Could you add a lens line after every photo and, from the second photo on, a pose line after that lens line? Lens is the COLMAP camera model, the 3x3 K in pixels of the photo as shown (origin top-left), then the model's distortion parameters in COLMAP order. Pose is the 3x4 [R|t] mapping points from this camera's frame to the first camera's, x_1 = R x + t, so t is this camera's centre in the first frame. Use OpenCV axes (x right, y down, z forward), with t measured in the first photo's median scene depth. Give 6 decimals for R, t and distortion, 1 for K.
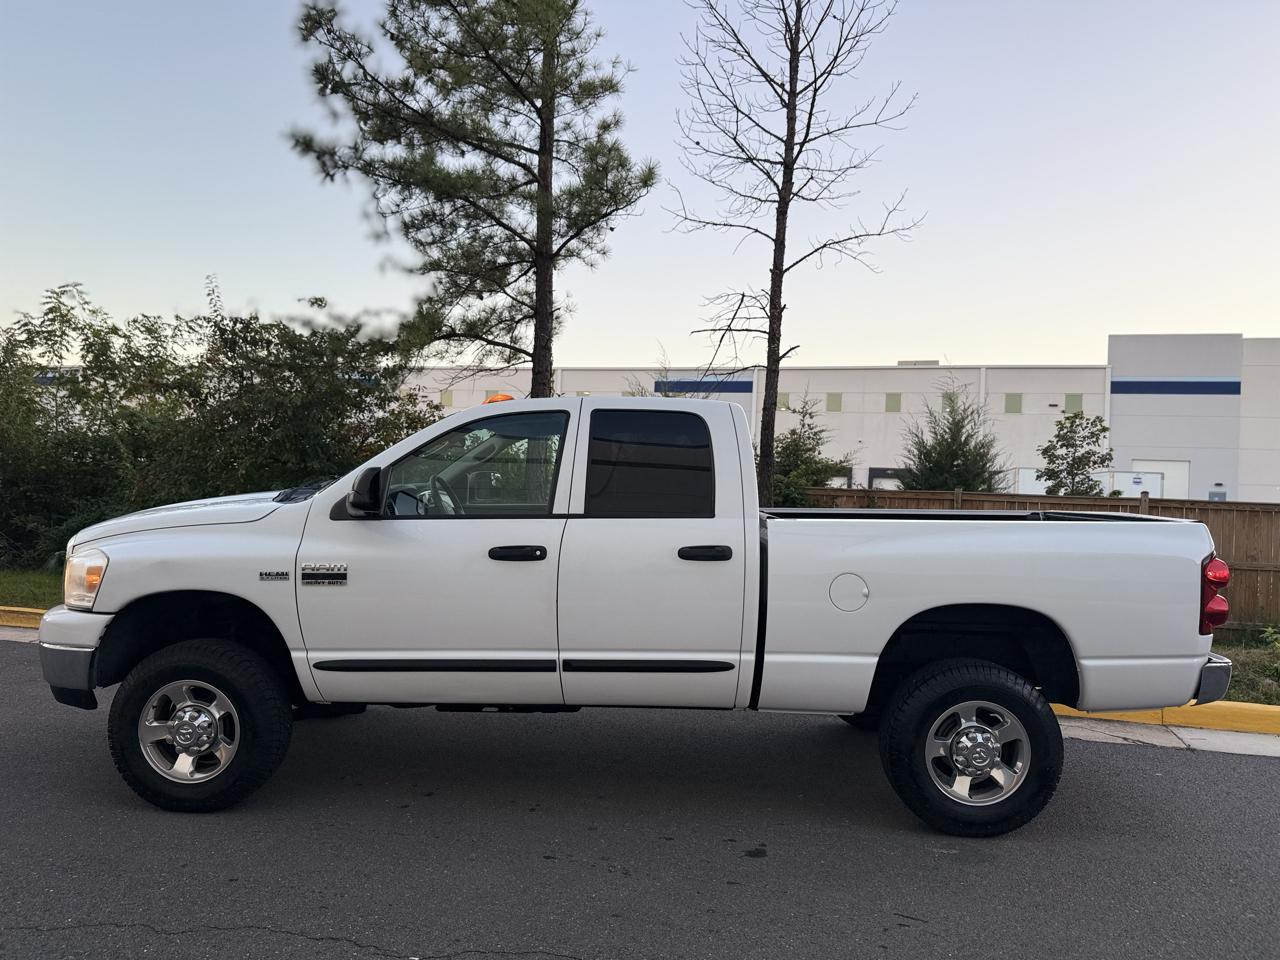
lens RADIAL K [[904.2, 0, 633.0], [0, 904.2, 480.2], [0, 0, 1]] dist [0.009642, -0.007730]
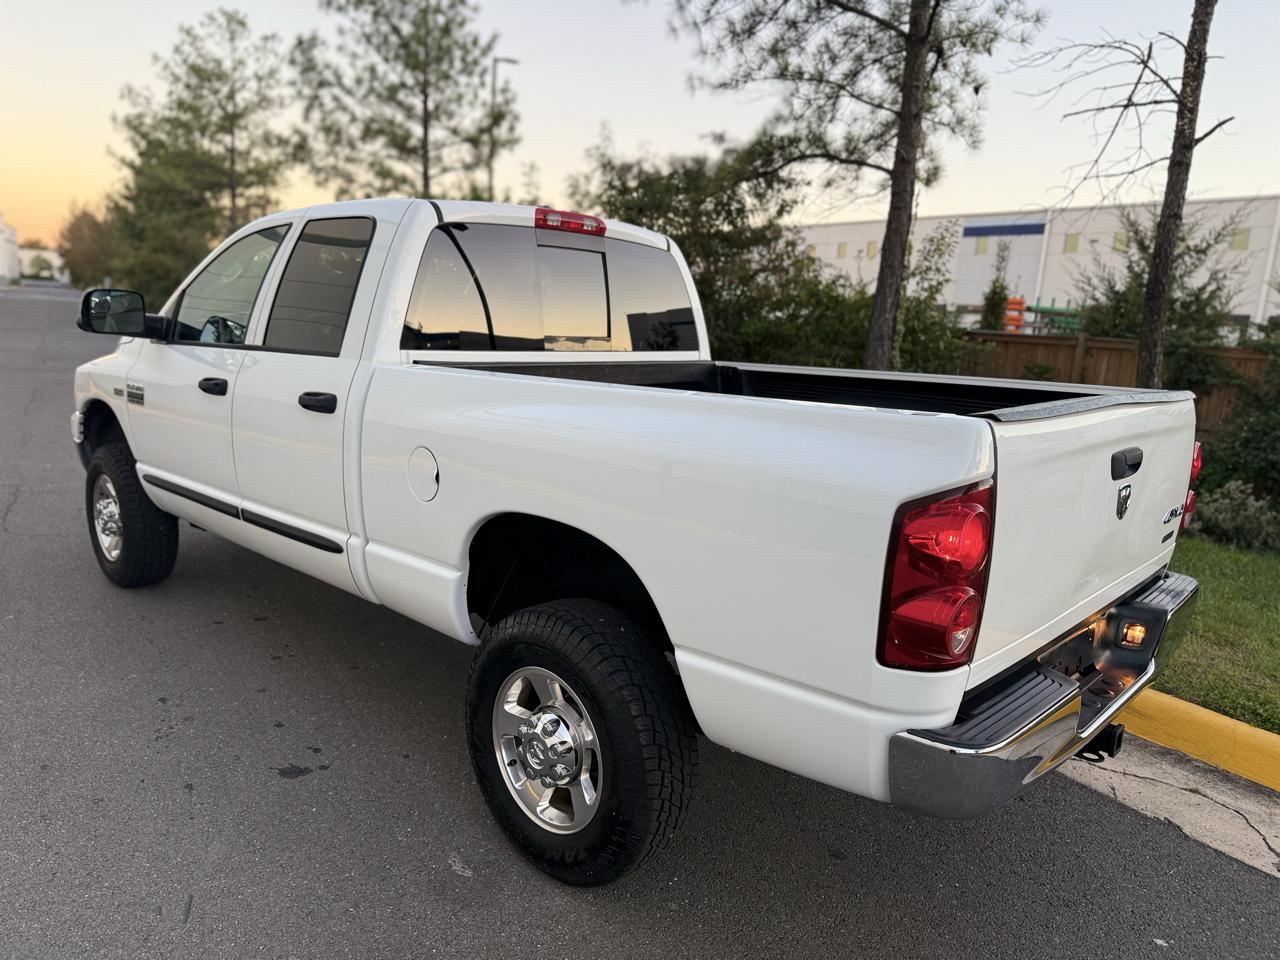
lens RADIAL K [[904.2, 0, 633.0], [0, 904.2, 480.2], [0, 0, 1]] dist [0.009642, -0.007730]
pose [[0.743294, 0.132649, -0.655682, 0.796483], [-0.025534, 0.985055, 0.170338, 0.006879], [0.668478, -0.109869, 0.735572, 0.586097]]
